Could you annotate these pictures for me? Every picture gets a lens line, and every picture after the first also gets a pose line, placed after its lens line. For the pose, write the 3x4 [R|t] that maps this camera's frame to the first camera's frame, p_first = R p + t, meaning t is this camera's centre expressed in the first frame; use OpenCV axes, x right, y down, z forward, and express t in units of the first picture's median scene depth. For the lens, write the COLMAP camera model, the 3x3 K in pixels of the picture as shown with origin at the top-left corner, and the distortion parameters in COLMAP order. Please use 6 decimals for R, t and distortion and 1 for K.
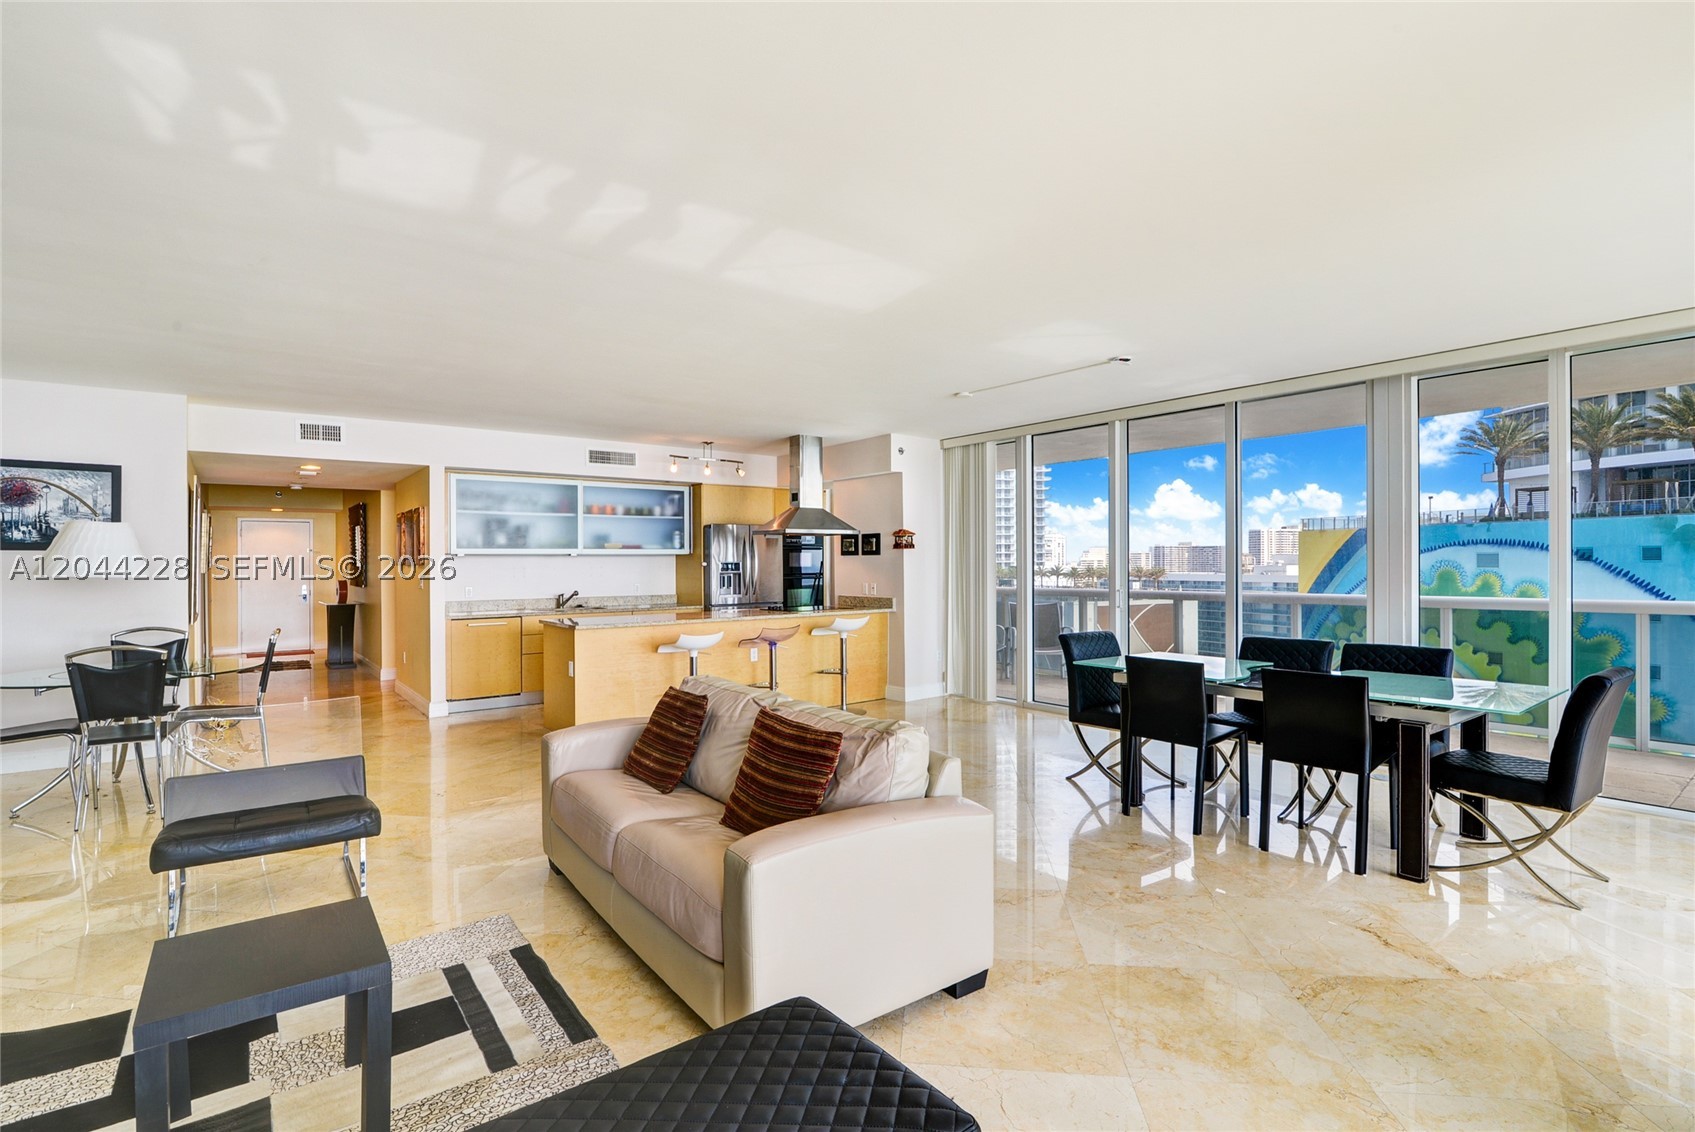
lens RADIAL K [[786.7, 0, 847.5], [0, 786.7, 566.0], [0, 0, 1]] dist [-0.023438, 0.000405]
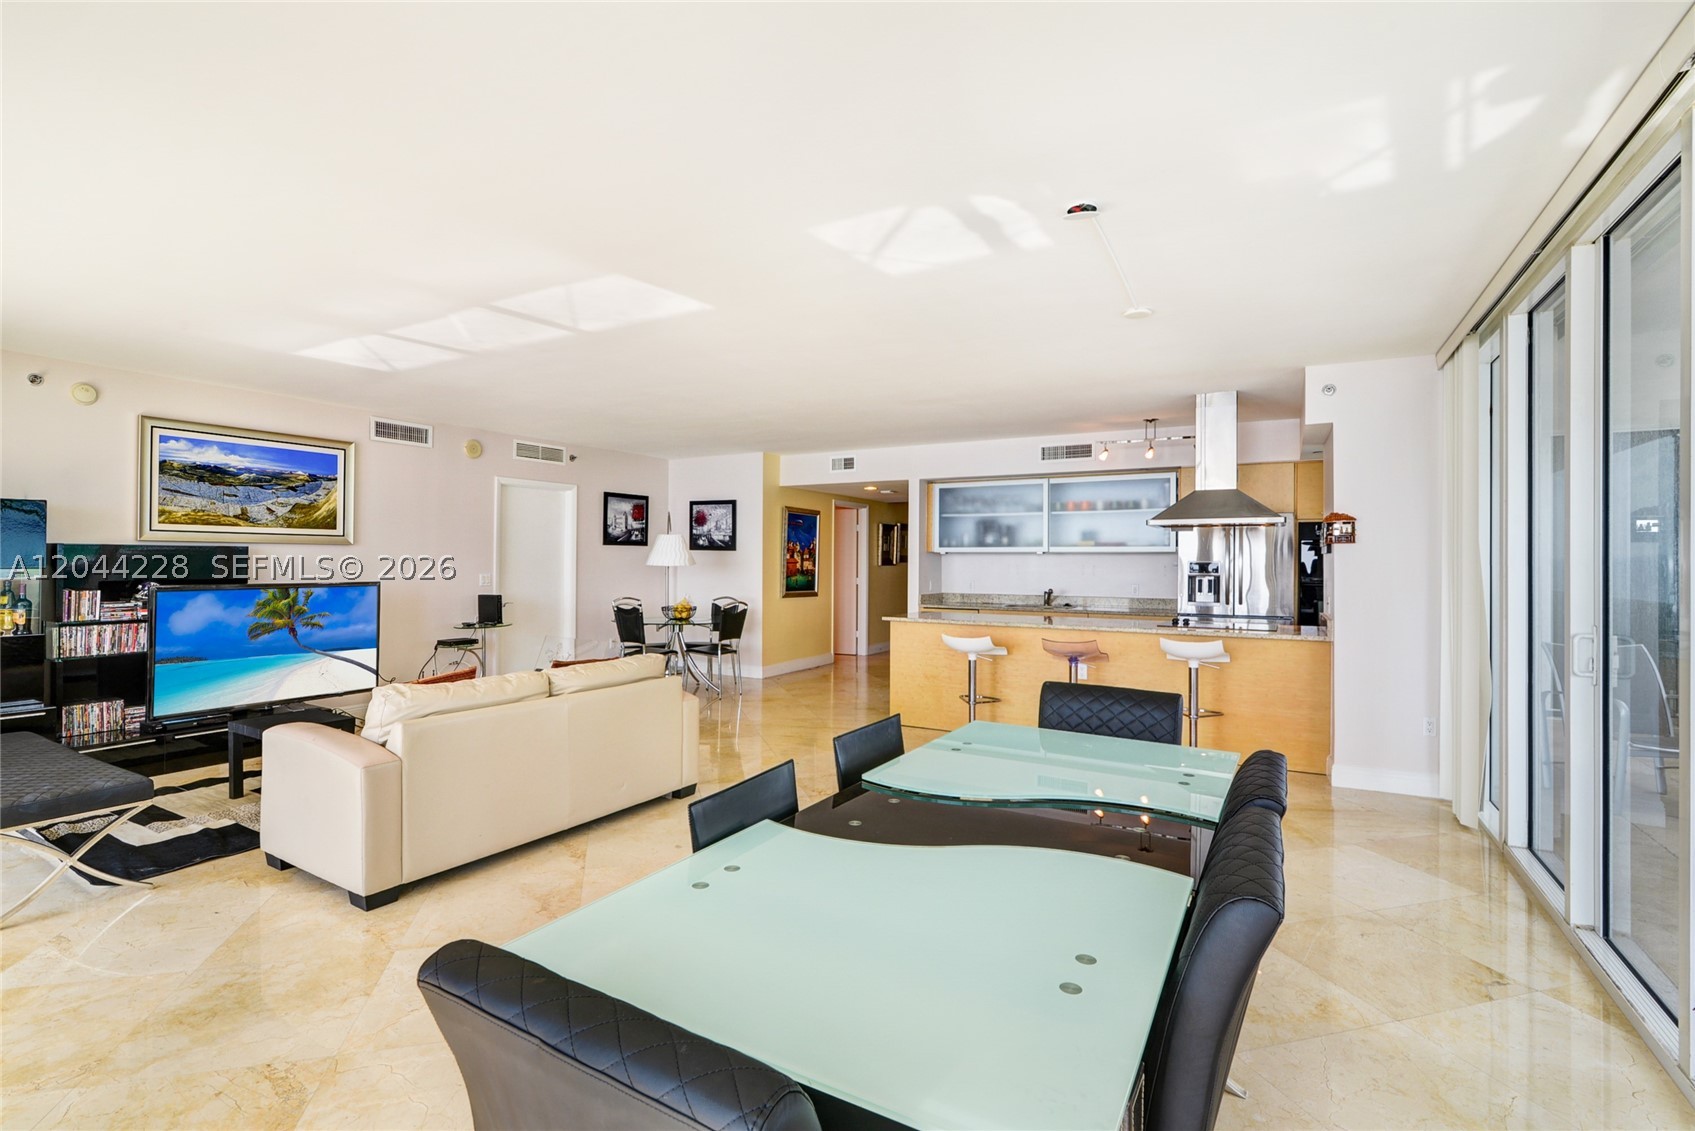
lens RADIAL K [[786.7, 0, 847.5], [0, 786.7, 565.5], [0, 0, 1]] dist [-0.023438, 0.000405]
pose [[0.380225, 0.014709, -0.924777, 0.487775], [-0.013315, 0.999857, 0.010428, -0.005443], [0.924798, 0.008348, 0.380367, 0.383643]]
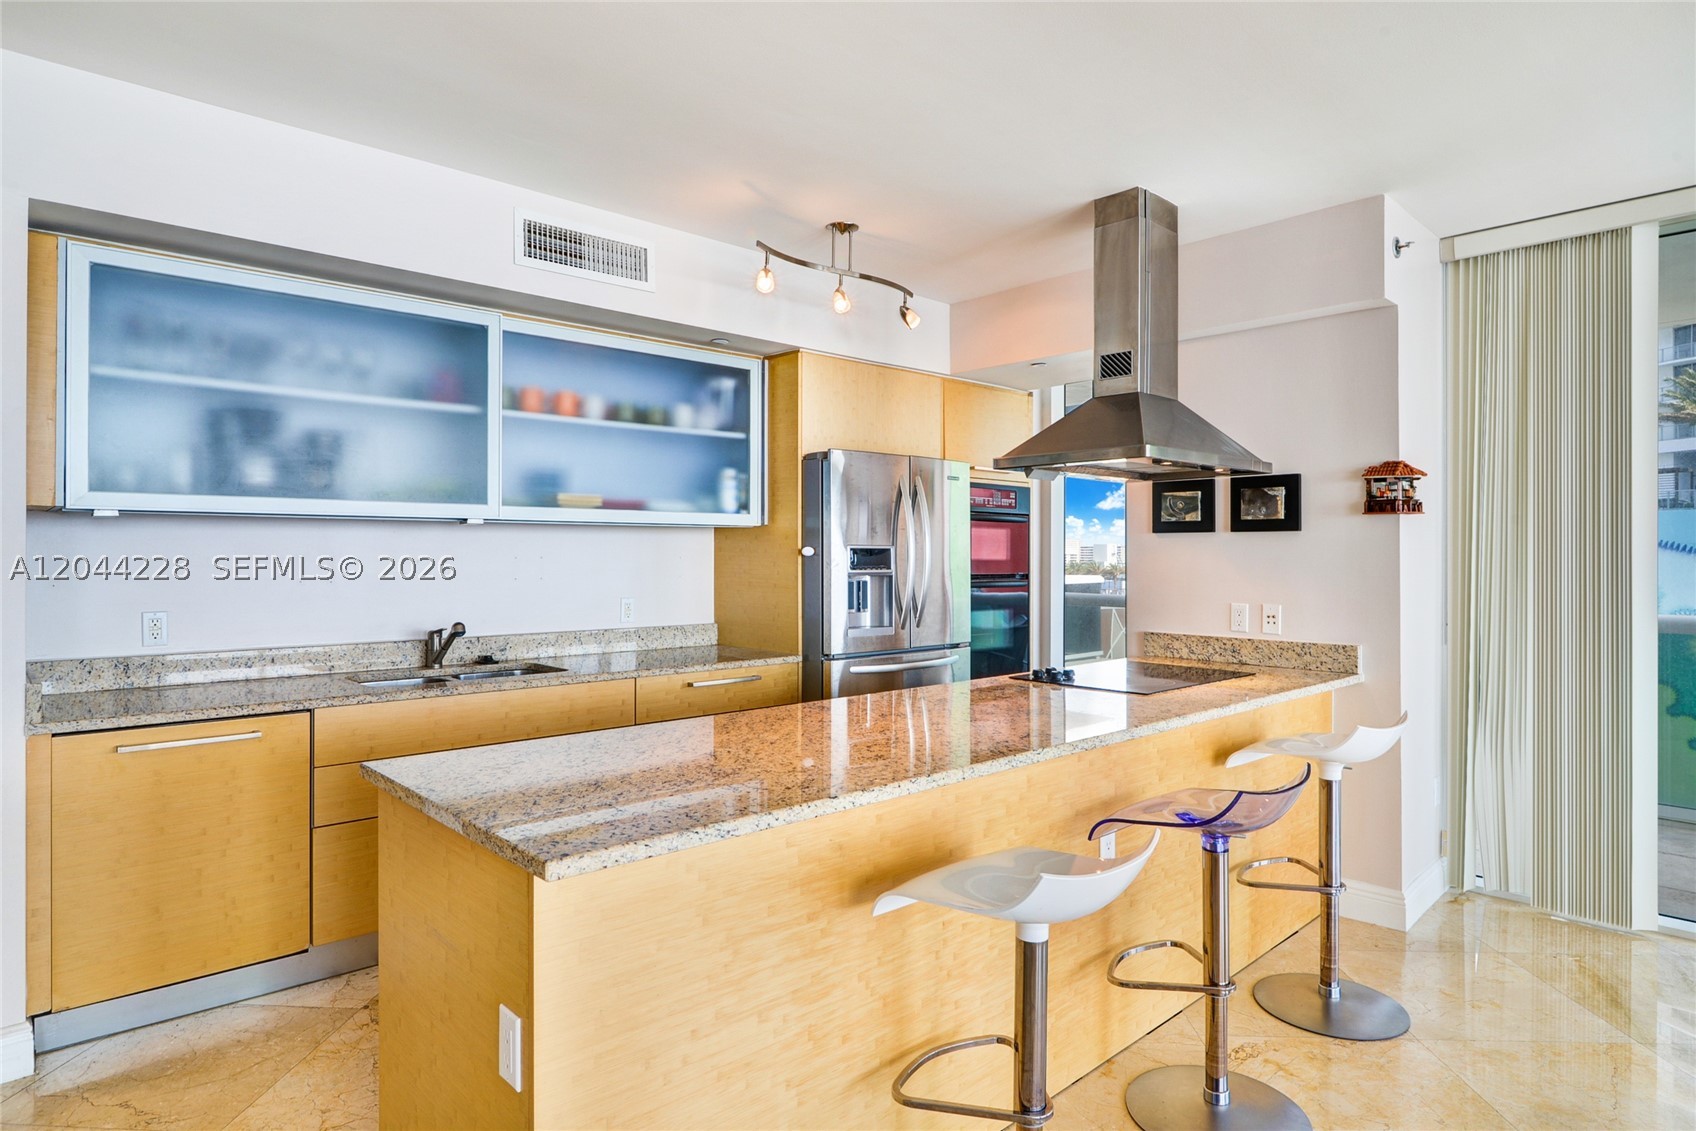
lens RADIAL K [[981.7, 0, 848.0], [0, 981.7, 565.5], [0, 0, 1]] dist [-0.004117, -0.001305]
pose [[0.997355, 0.007982, 0.072248, -0.211566], [-0.008489, 0.999941, 0.006705, 0.001336], [-0.072190, -0.007301, 0.997364, 0.542055]]
